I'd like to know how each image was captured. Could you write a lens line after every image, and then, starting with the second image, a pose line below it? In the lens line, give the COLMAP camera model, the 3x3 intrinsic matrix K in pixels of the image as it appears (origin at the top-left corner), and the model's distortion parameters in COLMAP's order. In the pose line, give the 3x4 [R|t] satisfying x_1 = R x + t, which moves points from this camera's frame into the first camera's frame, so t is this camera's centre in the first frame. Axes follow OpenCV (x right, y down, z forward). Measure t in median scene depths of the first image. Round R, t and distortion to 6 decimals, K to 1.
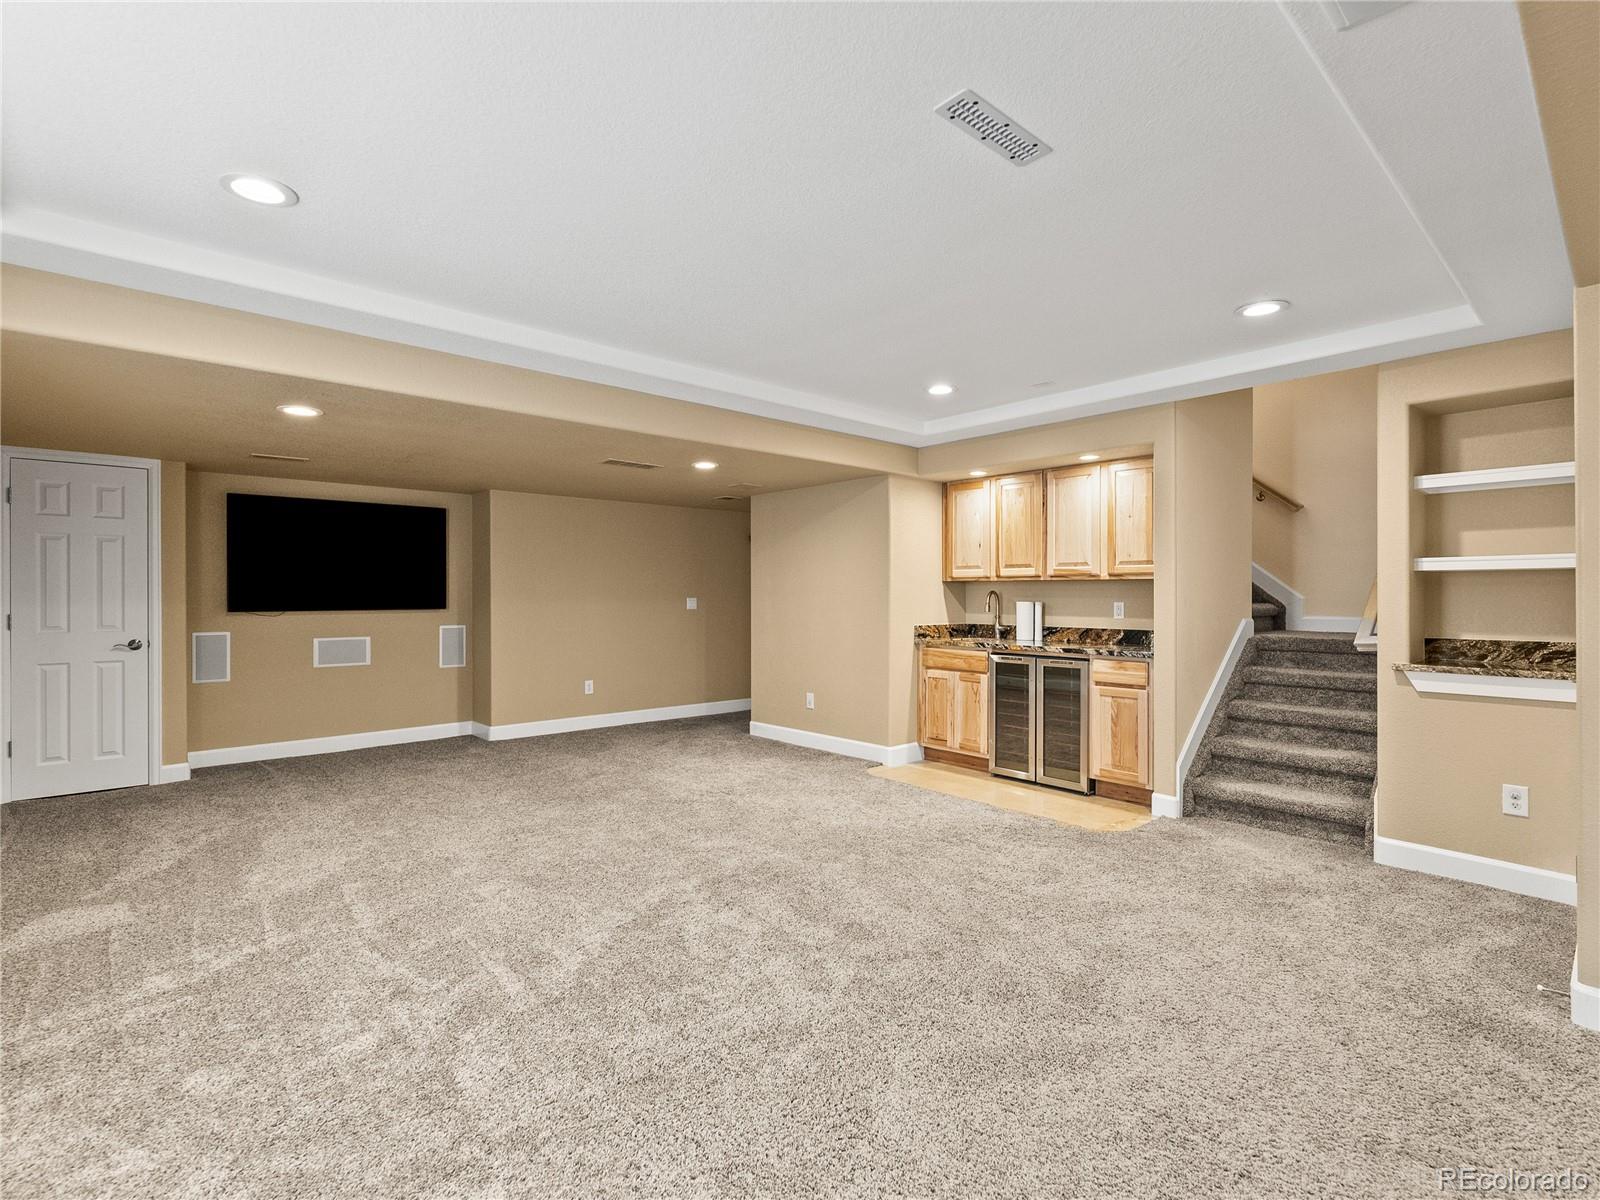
lens RADIAL K [[752.2, 0, 803.4], [0, 752.2, 596.5], [0, 0, 1]] dist [0.000315, -0.002319]
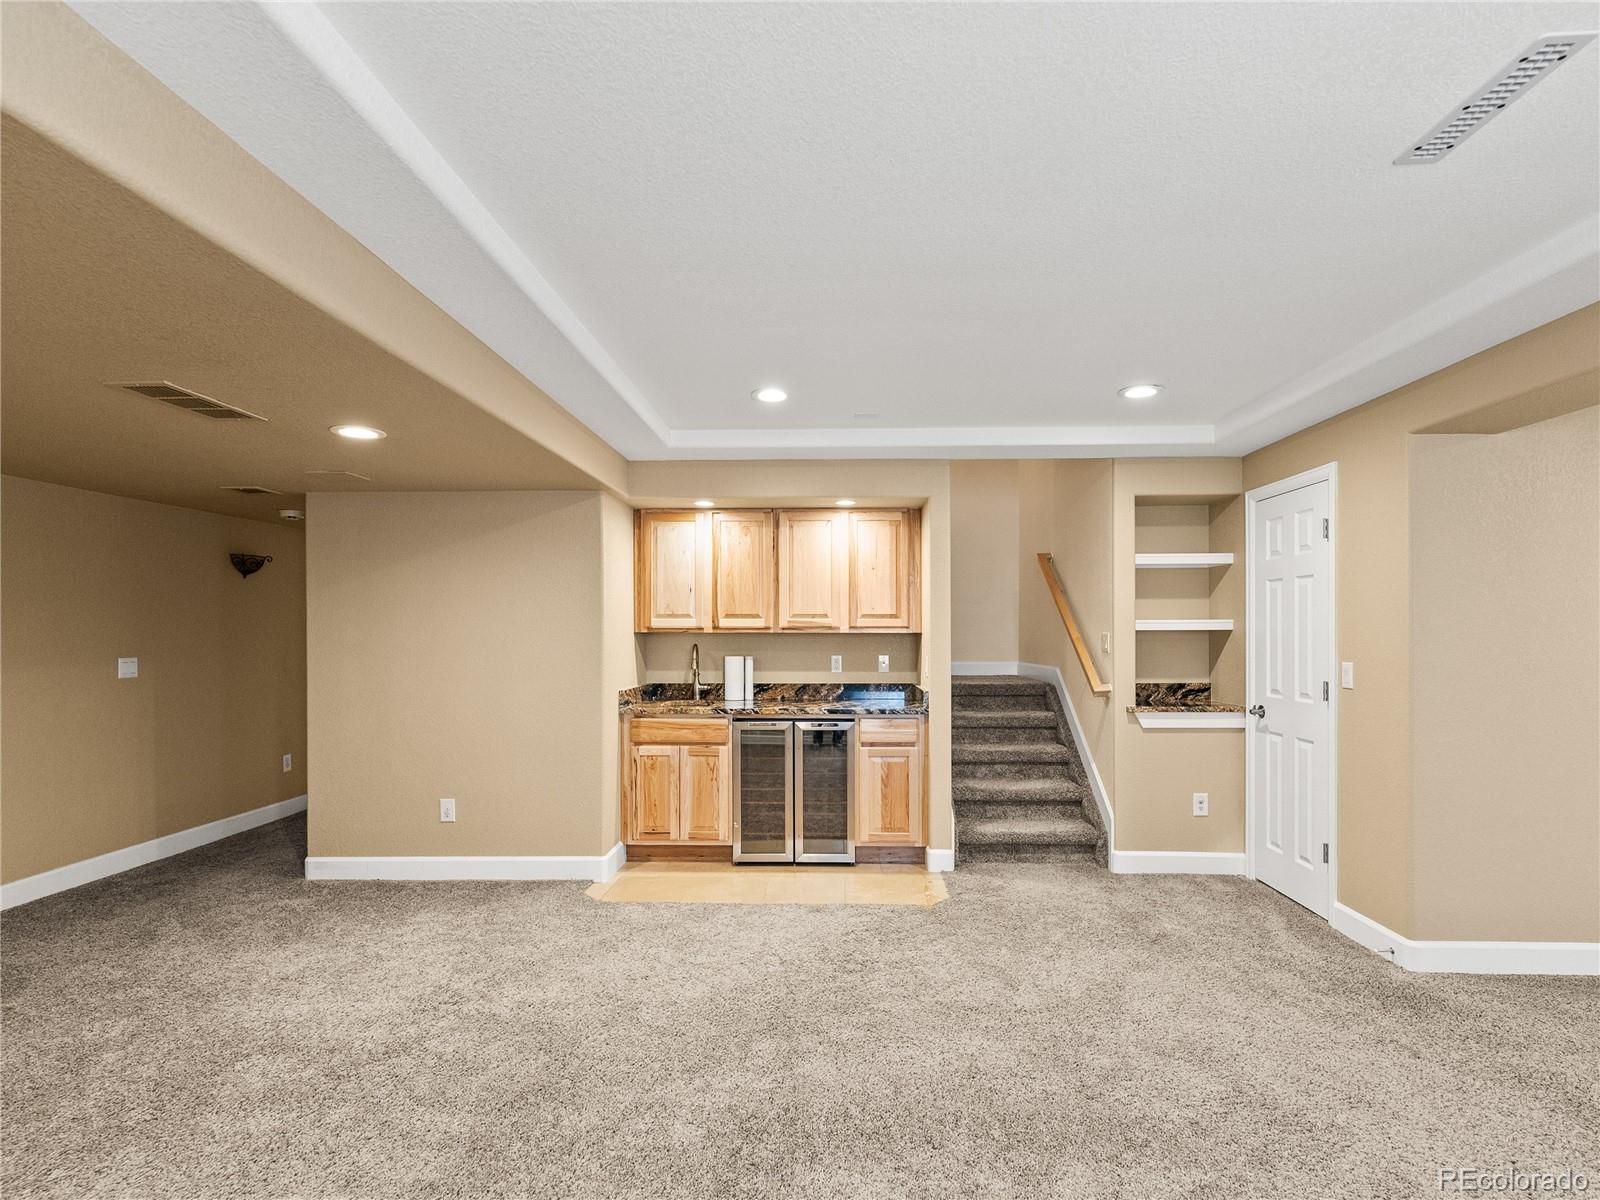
lens RADIAL K [[752.2, 0, 823.7], [0, 752.2, 632.5], [0, 0, 1]] dist [0.000315, -0.002319]
pose [[0.688281, -0.002300, 0.725440, -0.310508], [0.004116, 0.999991, -0.000735, -0.022693], [-0.725432, 0.003492, 0.688285, 0.368977]]
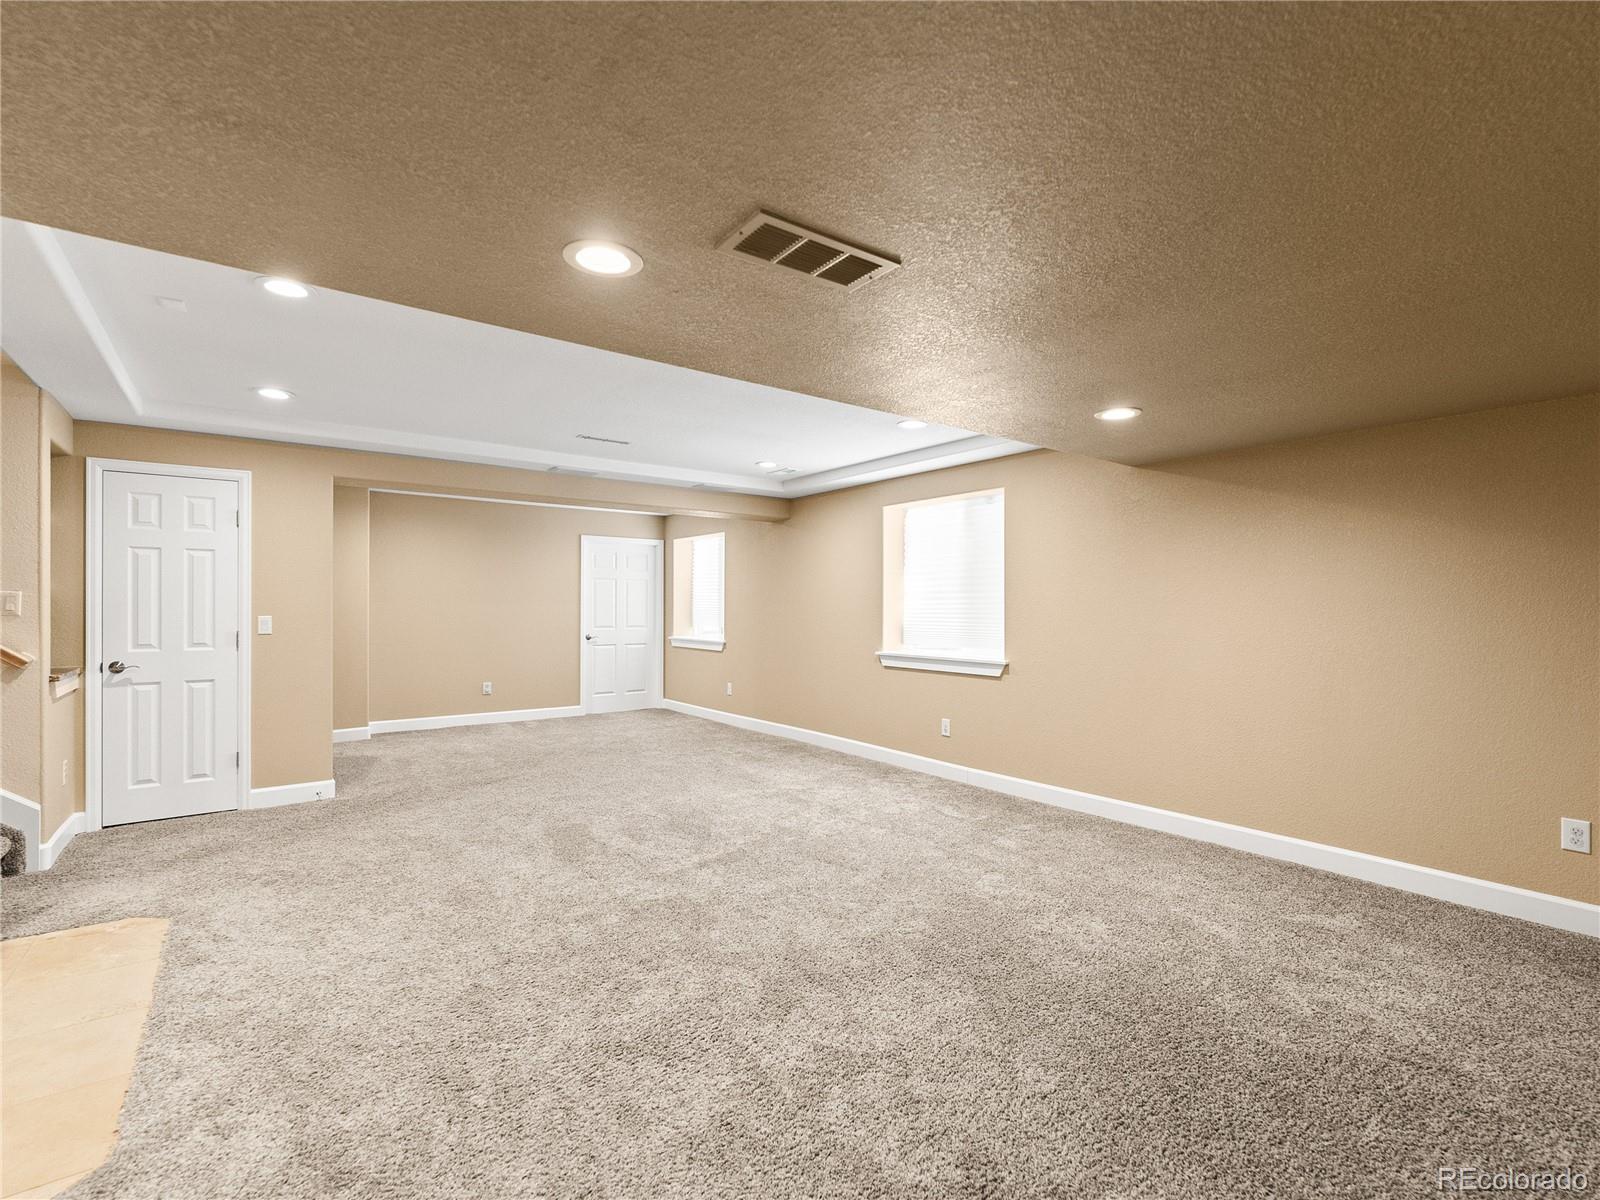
lens RADIAL K [[752.2, 0, 800.4], [0, 752.2, 602.6], [0, 0, 1]] dist [0.000315, -0.002319]
pose [[-0.995839, 0.000871, 0.091128, -0.268243], [0.001055, 0.999998, 0.001962, -0.012555], [-0.091126, 0.002050, -0.995837, 1.389357]]
